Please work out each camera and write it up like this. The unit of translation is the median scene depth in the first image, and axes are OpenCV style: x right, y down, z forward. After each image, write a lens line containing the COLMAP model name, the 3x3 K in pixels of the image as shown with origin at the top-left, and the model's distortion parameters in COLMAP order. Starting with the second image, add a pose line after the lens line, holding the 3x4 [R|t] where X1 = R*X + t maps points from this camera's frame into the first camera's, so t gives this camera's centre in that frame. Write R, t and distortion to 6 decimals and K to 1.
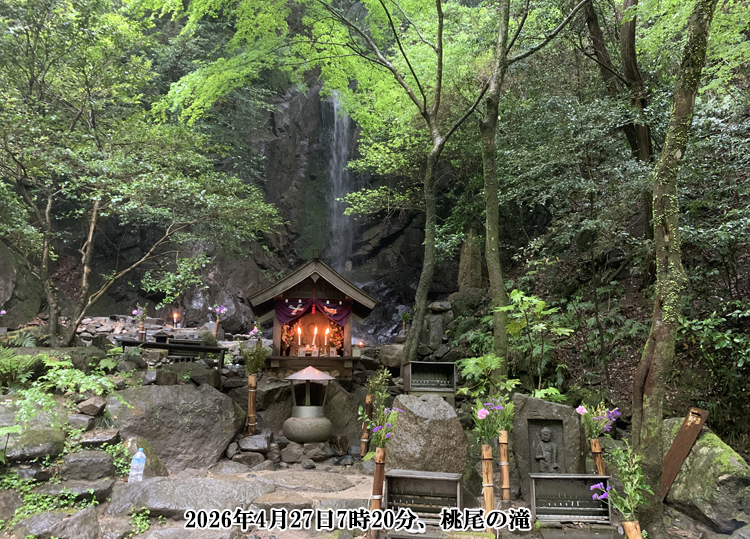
lens RADIAL K [[600.1, 0, 386.4], [0, 600.1, 259.4], [0, 0, 1]] dist [0.097386, -0.148484]
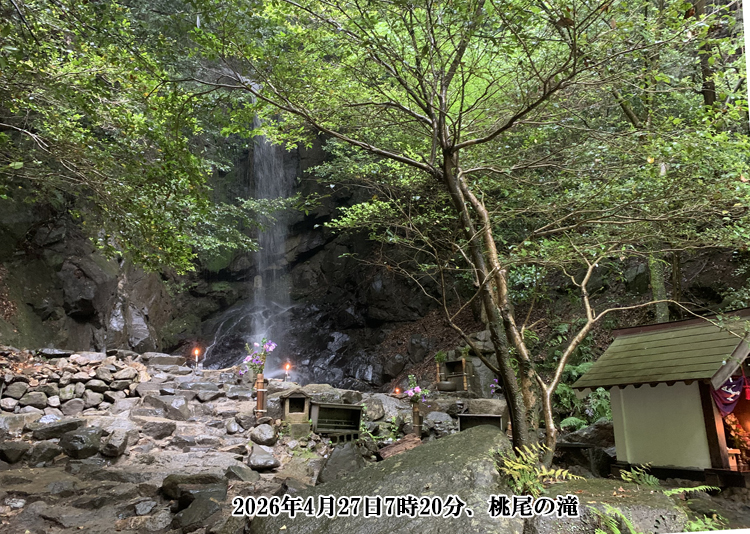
lens RADIAL K [[595.1, 0, 377.7], [0, 595.1, 254.2], [0, 0, 1]] dist [0.088247, -0.134478]
pose [[0.935906, 0.085784, 0.341644, -0.589335], [-0.074979, 0.996181, -0.044733, -0.007907], [-0.344176, 0.016249, 0.938764, 0.394514]]
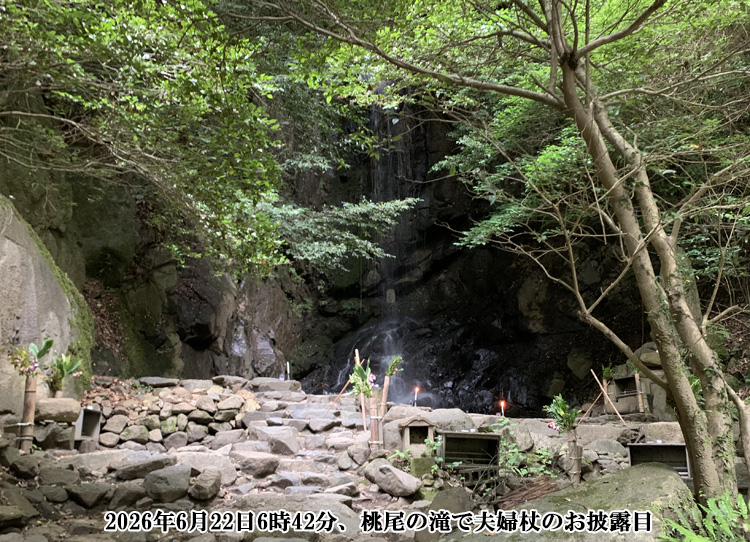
lens RADIAL K [[665.5, 0, 405.0], [0, 665.5, 288.7], [0, 0, 1]] dist [0.149228, -0.399106]
pose [[0.987090, 0.014458, 0.159510, -0.538013], [-0.014552, 0.999894, -0.000582, 0.004451], [-0.159502, -0.001747, 0.987196, 0.460350]]
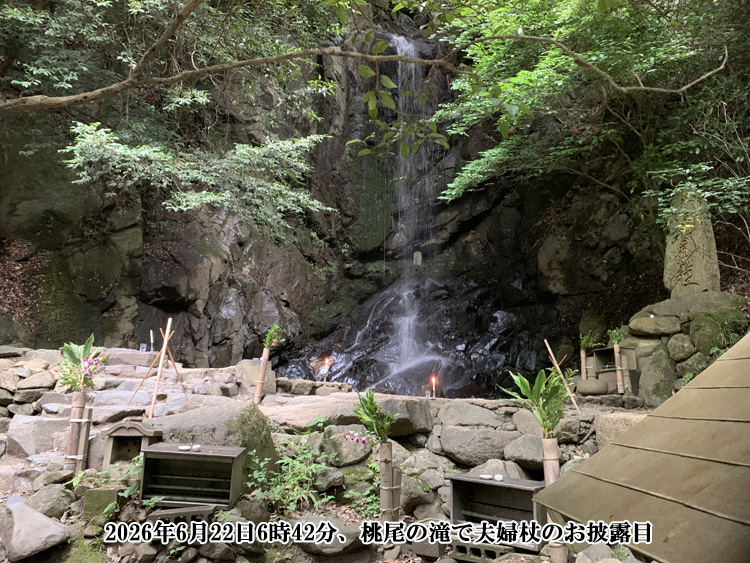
lens RADIAL K [[578.4, 0, 375.0], [0, 578.4, 281.5], [0, 0, 1]] dist [0.072447, -0.085722]
pose [[0.998414, -0.002061, -0.056257, -0.226307], [0.004608, 0.998967, 0.045198, 0.020654], [0.056106, -0.045386, 0.997393, 0.741315]]
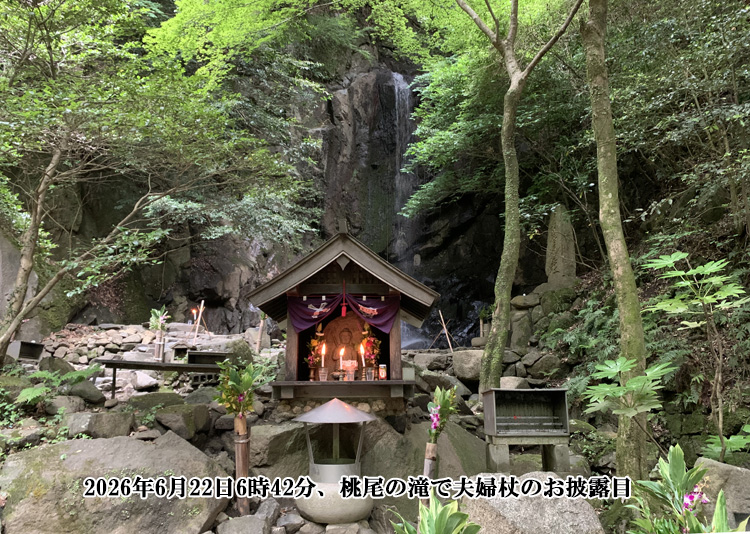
lens RADIAL K [[595.1, 0, 377.7], [0, 595.1, 254.2], [0, 0, 1]] dist [0.088247, -0.134478]
pose [[0.989405, -0.044372, -0.138233, 0.009497], [0.043500, 0.999010, -0.009322, 0.022298], [0.138510, 0.003210, 0.990356, 0.264901]]
